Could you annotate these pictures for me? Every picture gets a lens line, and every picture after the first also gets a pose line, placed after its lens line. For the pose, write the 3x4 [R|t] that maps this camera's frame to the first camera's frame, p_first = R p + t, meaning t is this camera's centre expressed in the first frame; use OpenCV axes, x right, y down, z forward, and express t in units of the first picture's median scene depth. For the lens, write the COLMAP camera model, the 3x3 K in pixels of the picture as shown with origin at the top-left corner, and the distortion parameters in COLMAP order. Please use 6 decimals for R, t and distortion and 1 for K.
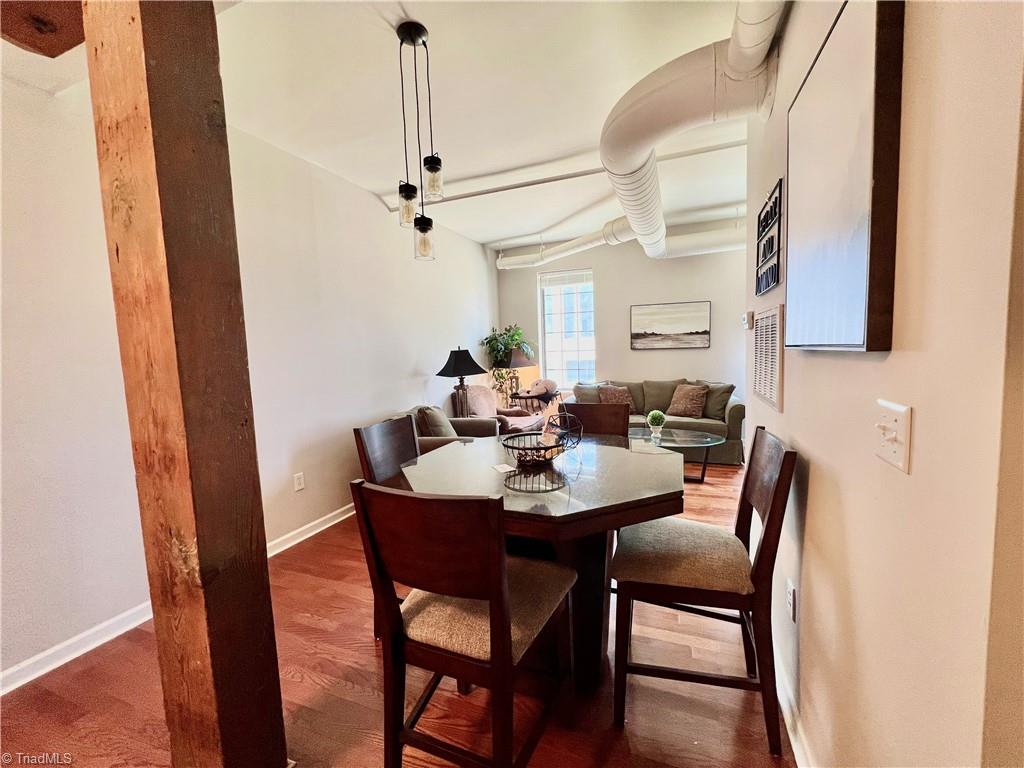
lens RADIAL K [[409.7, 0, 515.1], [0, 409.7, 384.4], [0, 0, 1]] dist [-0.004057, 0.001198]
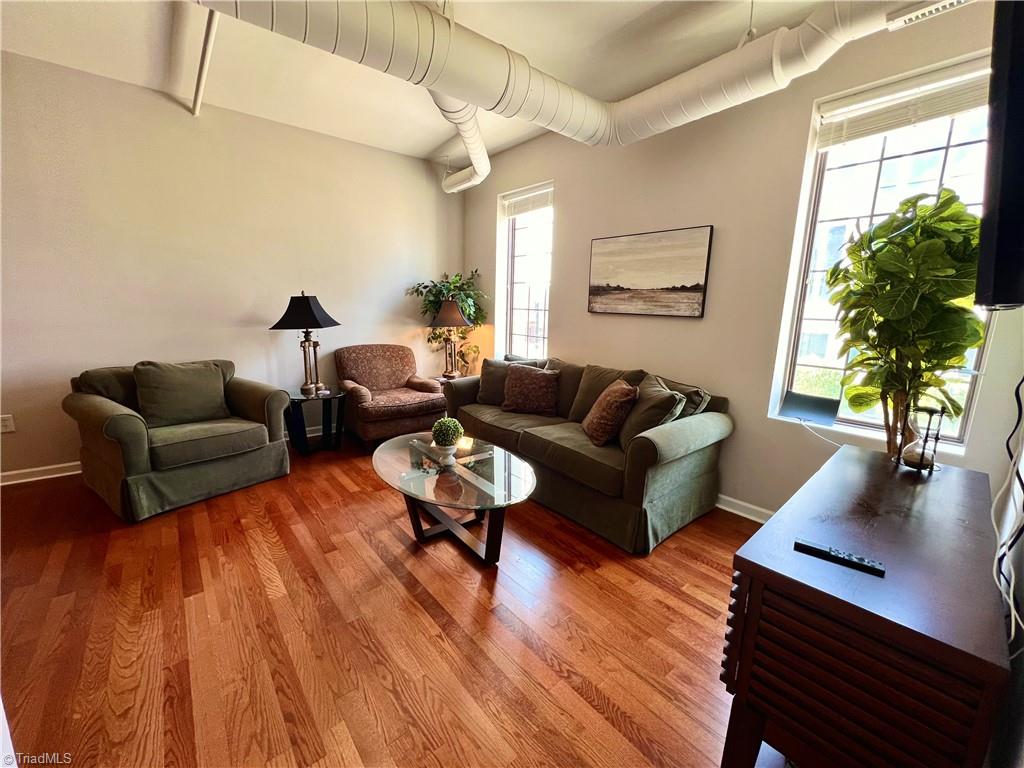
lens RADIAL K [[409.7, 0, 512.6], [0, 409.7, 383.2], [0, 0, 1]] dist [-0.004057, 0.001198]
pose [[0.870125, 0.147852, -0.470130, 0.502308], [-0.099756, 0.987030, 0.125783, -0.047381], [0.482629, -0.062548, 0.873588, 0.405974]]
